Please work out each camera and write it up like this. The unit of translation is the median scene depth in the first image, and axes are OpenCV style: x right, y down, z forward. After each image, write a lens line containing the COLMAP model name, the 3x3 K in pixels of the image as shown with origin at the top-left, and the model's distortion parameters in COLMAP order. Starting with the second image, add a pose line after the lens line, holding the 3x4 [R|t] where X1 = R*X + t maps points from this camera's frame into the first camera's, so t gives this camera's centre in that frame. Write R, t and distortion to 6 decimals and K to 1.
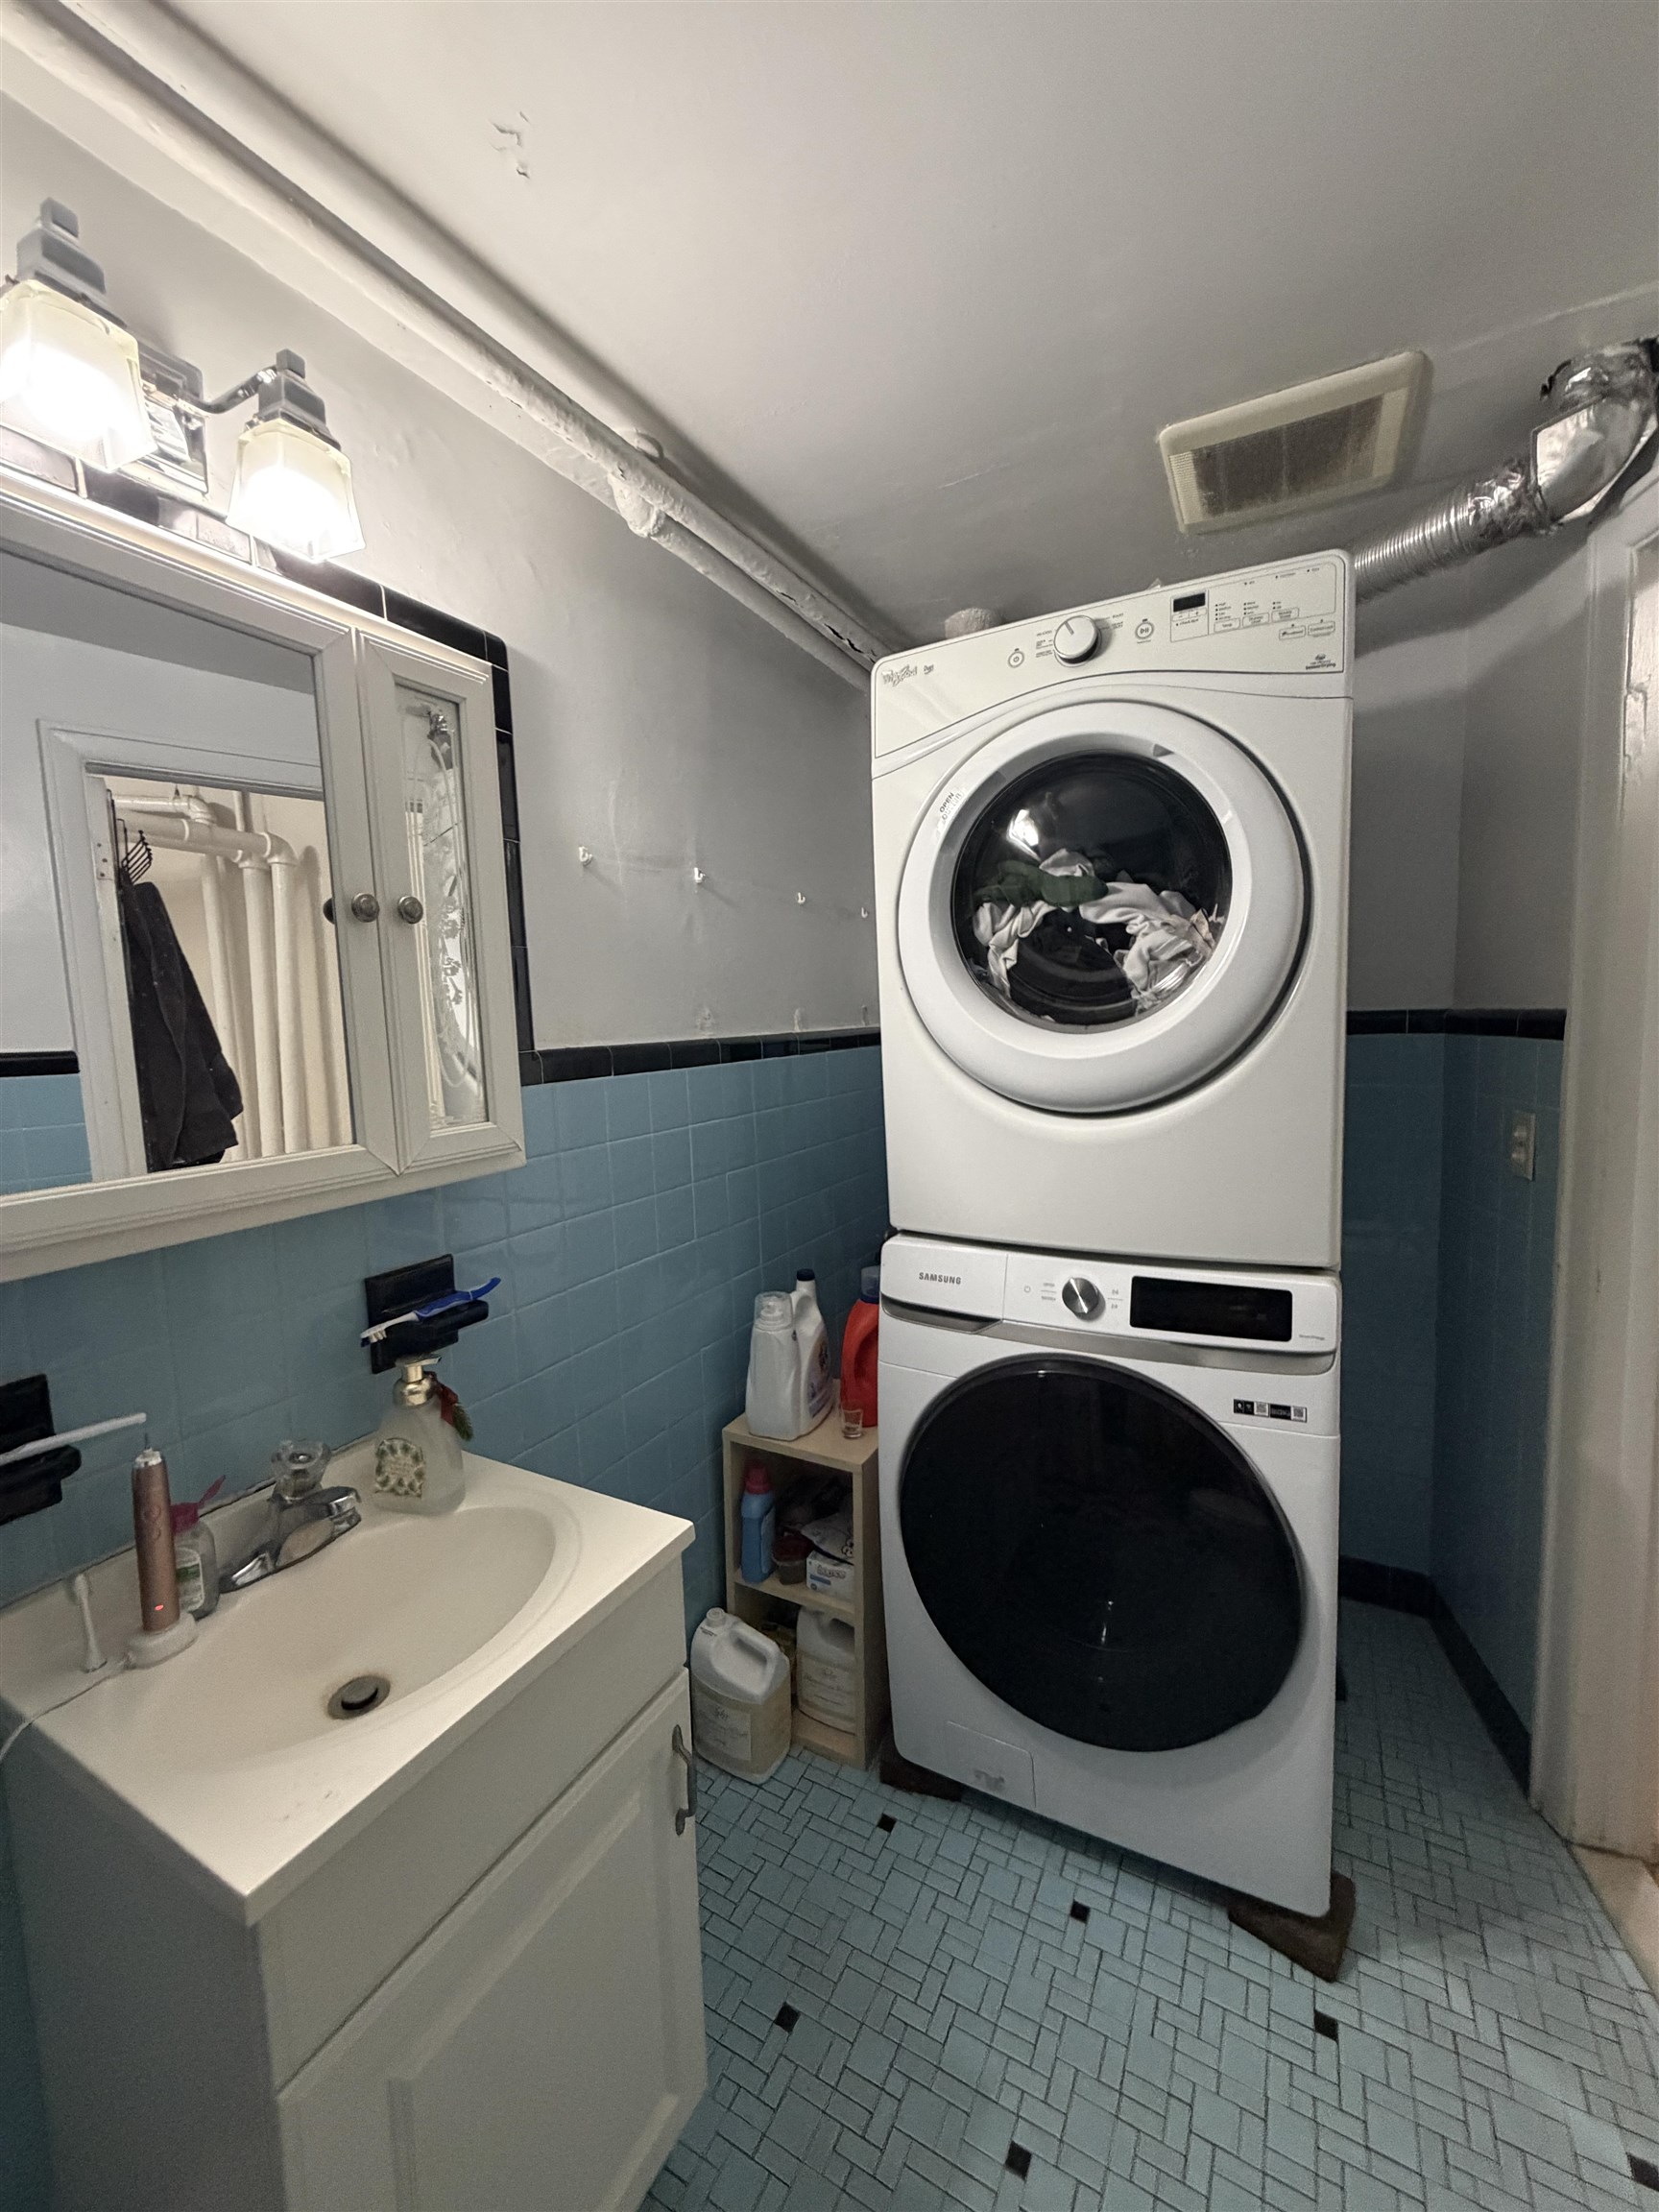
lens RADIAL K [[882.8, 0, 828.9], [0, 882.8, 1095.0], [0, 0, 1]] dist [-0.001093, 0.000704]
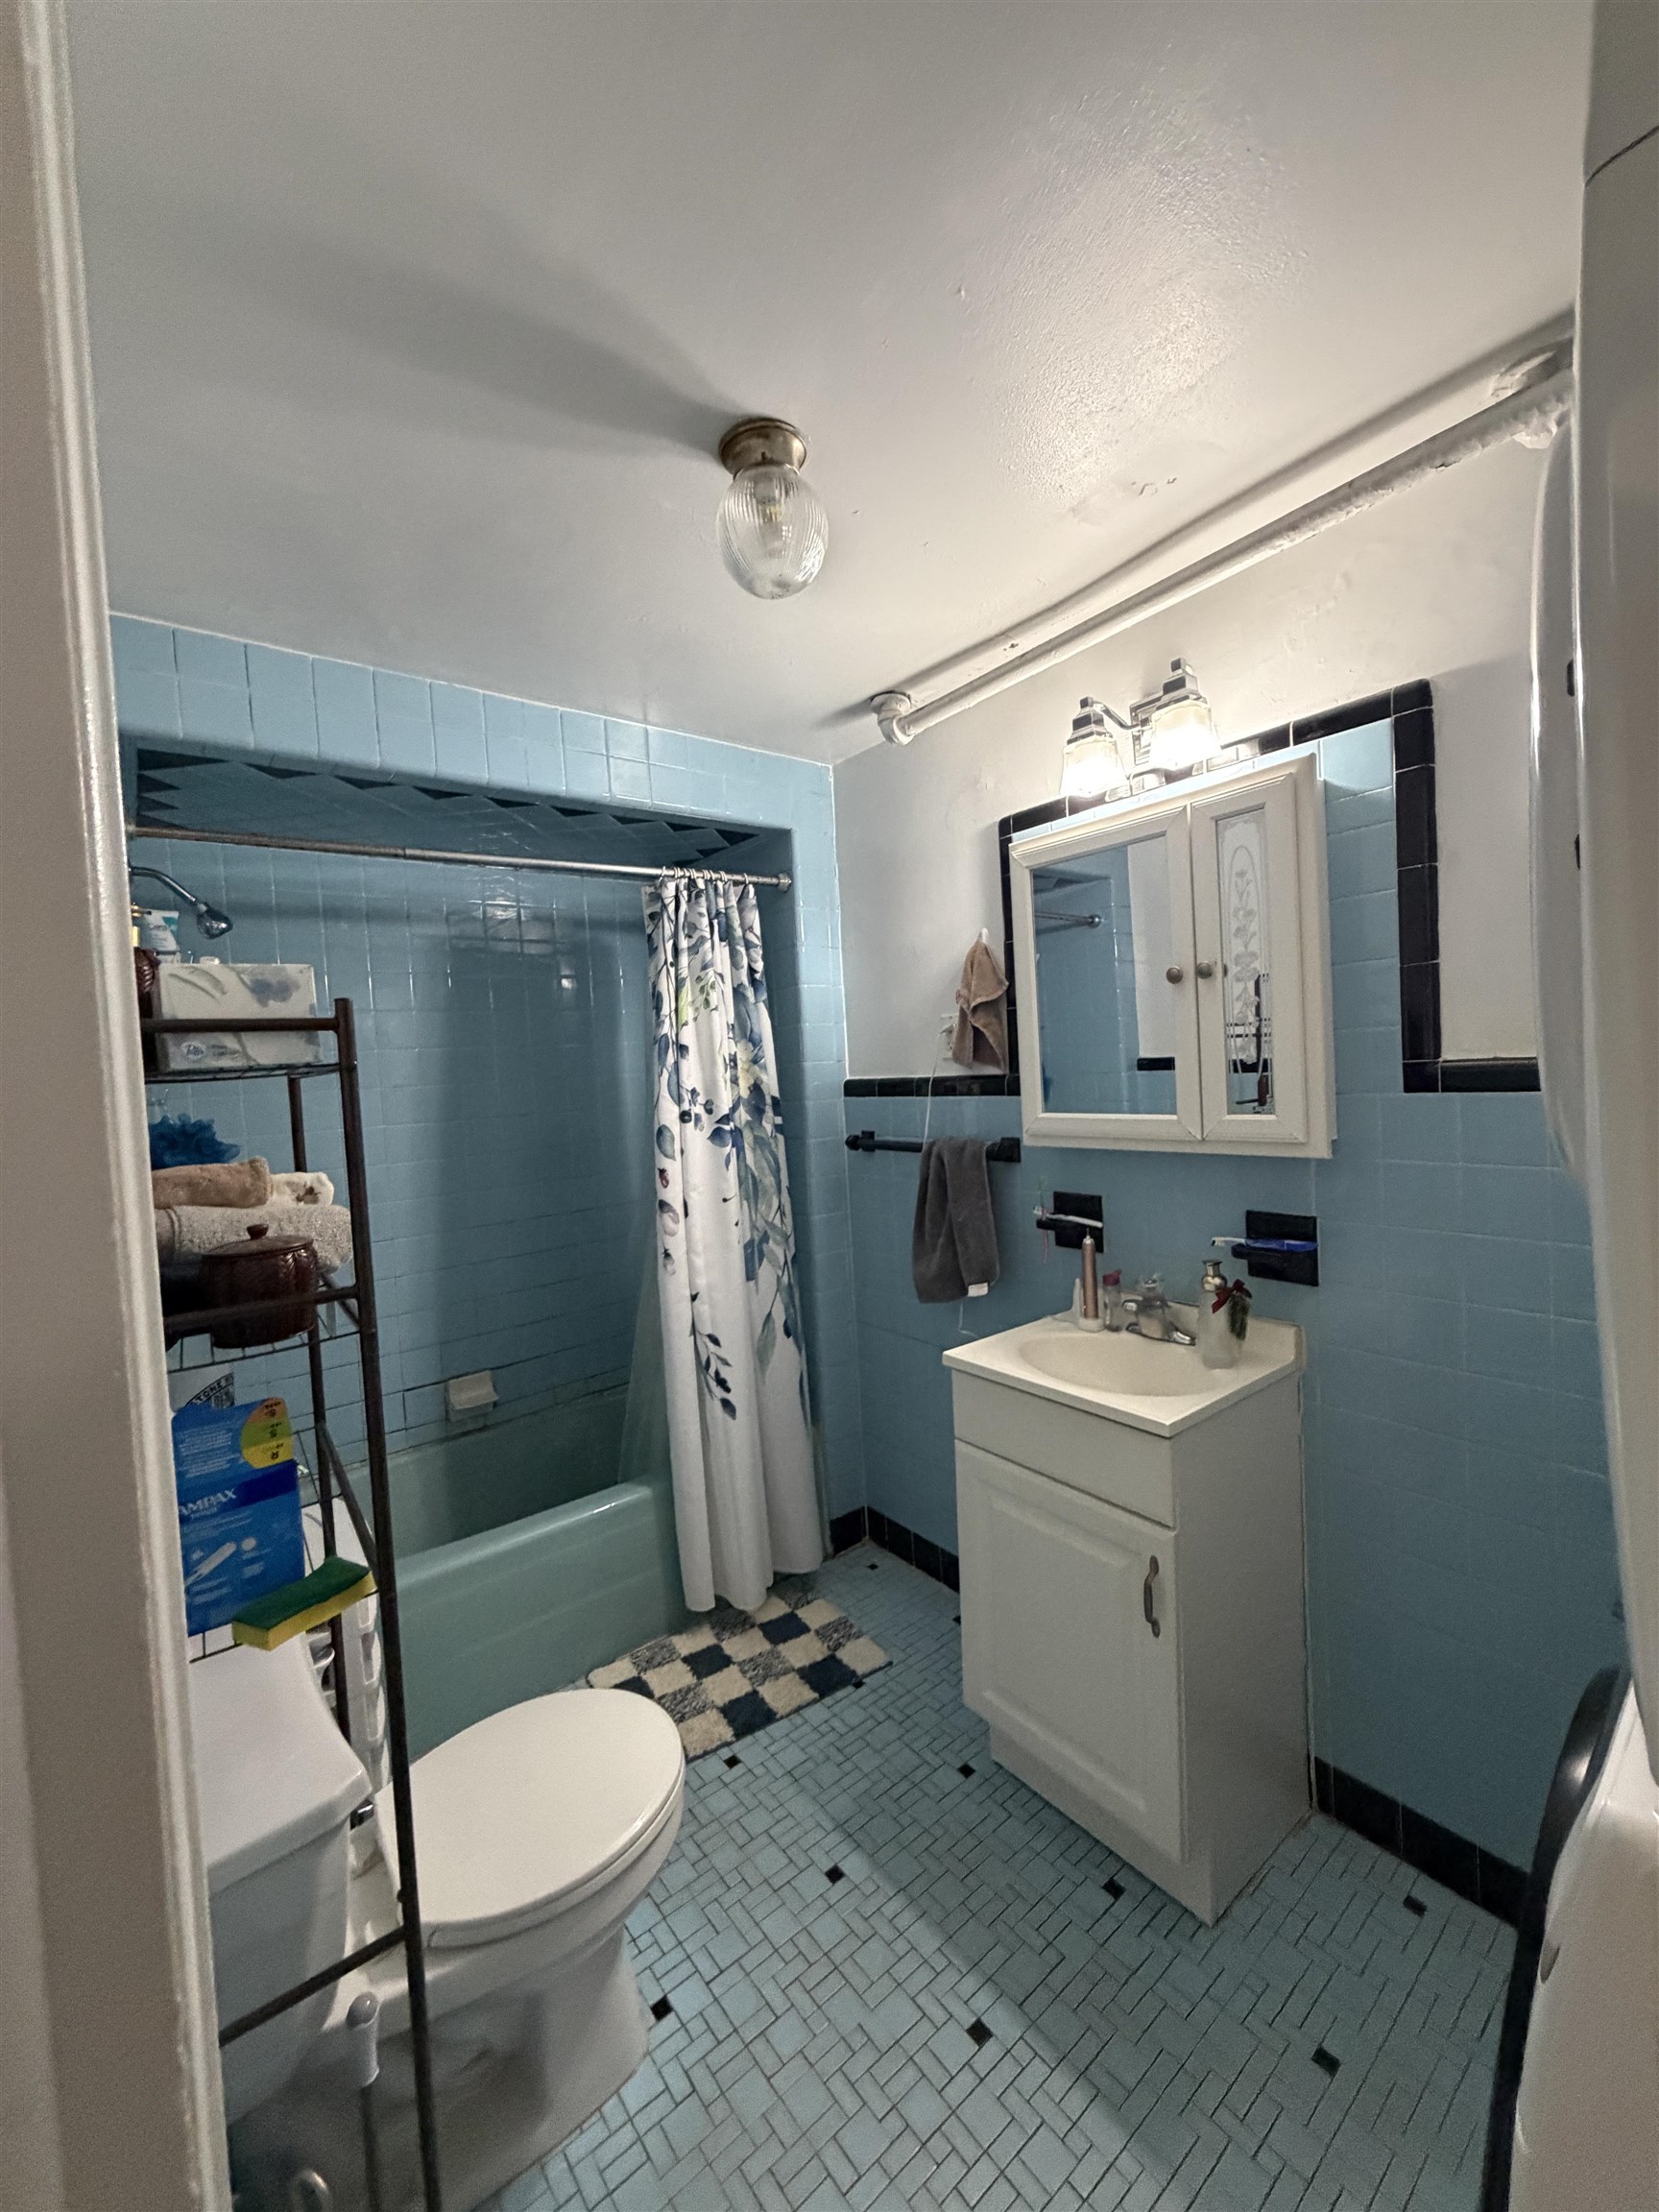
lens RADIAL K [[882.8, 0, 832.7], [0, 882.8, 1108.9], [0, 0, 1]] dist [-0.001093, 0.000704]
pose [[-0.393450, 0.079552, -0.915898, 1.116288], [-0.023475, 0.995055, 0.096512, -0.093584], [0.919046, 0.059473, -0.389637, 0.933157]]
